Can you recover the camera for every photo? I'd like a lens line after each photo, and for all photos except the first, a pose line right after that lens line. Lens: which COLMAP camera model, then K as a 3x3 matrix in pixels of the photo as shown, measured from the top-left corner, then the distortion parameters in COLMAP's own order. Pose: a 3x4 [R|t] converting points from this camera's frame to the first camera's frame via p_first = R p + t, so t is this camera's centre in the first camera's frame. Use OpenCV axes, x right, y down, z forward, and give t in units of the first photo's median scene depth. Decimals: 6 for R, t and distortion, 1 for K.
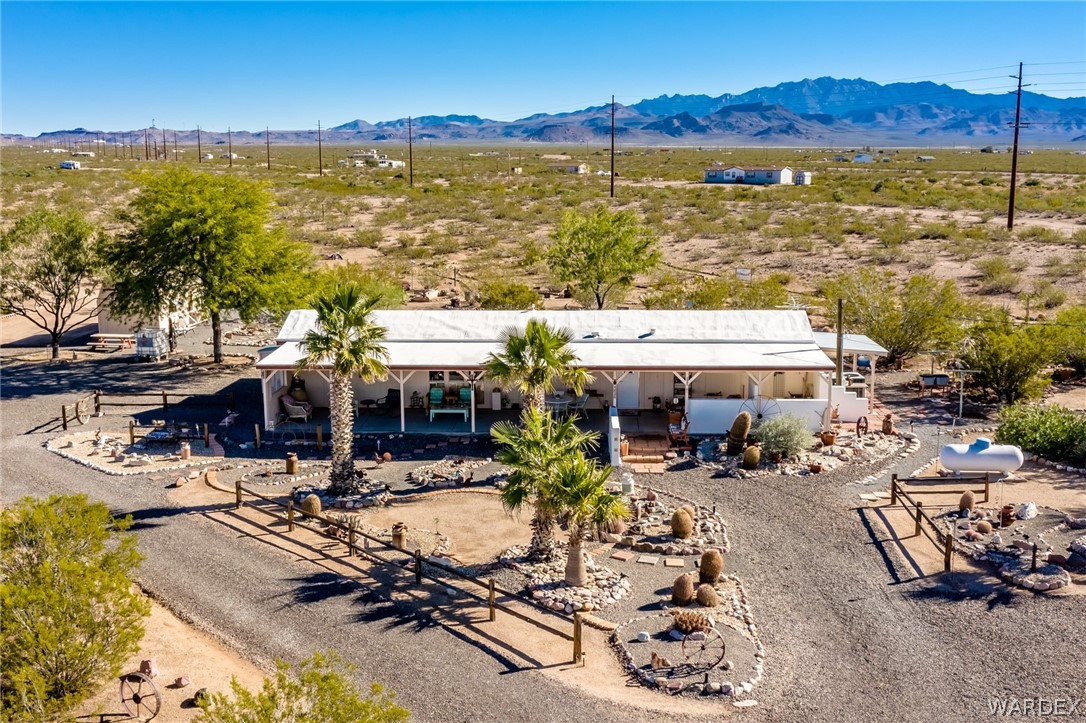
lens RADIAL K [[1075.2, 0, 543.0], [0, 1075.2, 361.5], [0, 0, 1]] dist [0.007113, 0.002319]
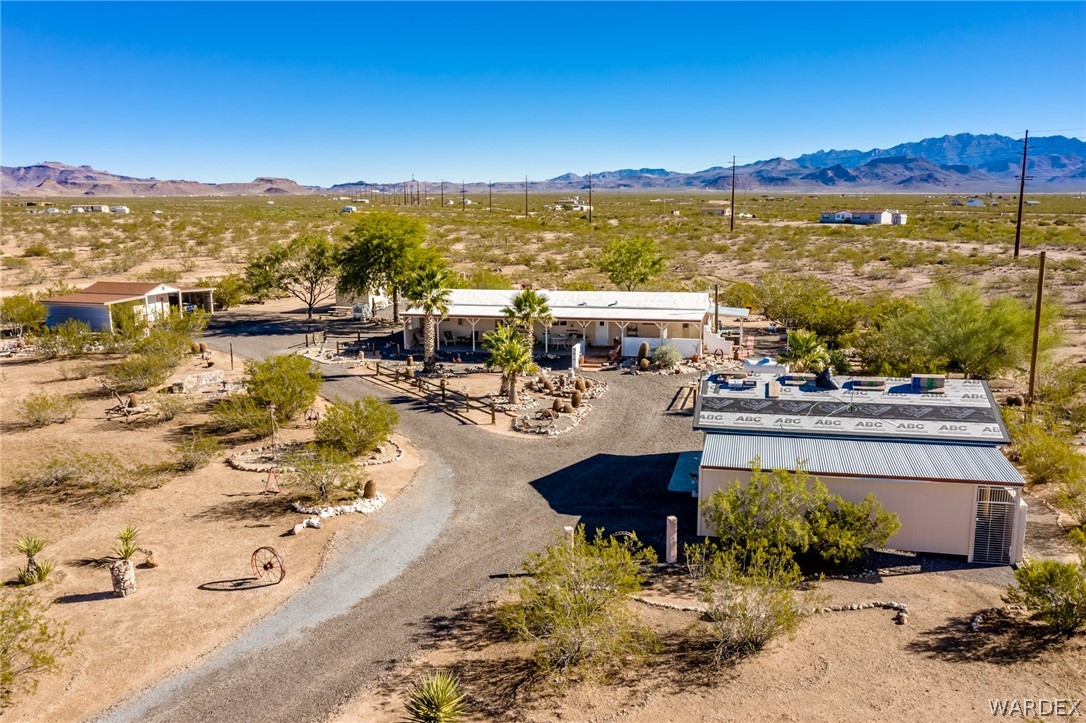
lens RADIAL K [[851.9, 0, 557.7], [0, 851.9, 360.9], [0, 0, 1]] dist [0.004775, 0.007858]
pose [[0.985002, 0.029896, -0.169934, 0.213769], [-0.030572, 0.999532, -0.001363, 0.063623], [0.169814, 0.006538, 0.985454, -0.353254]]
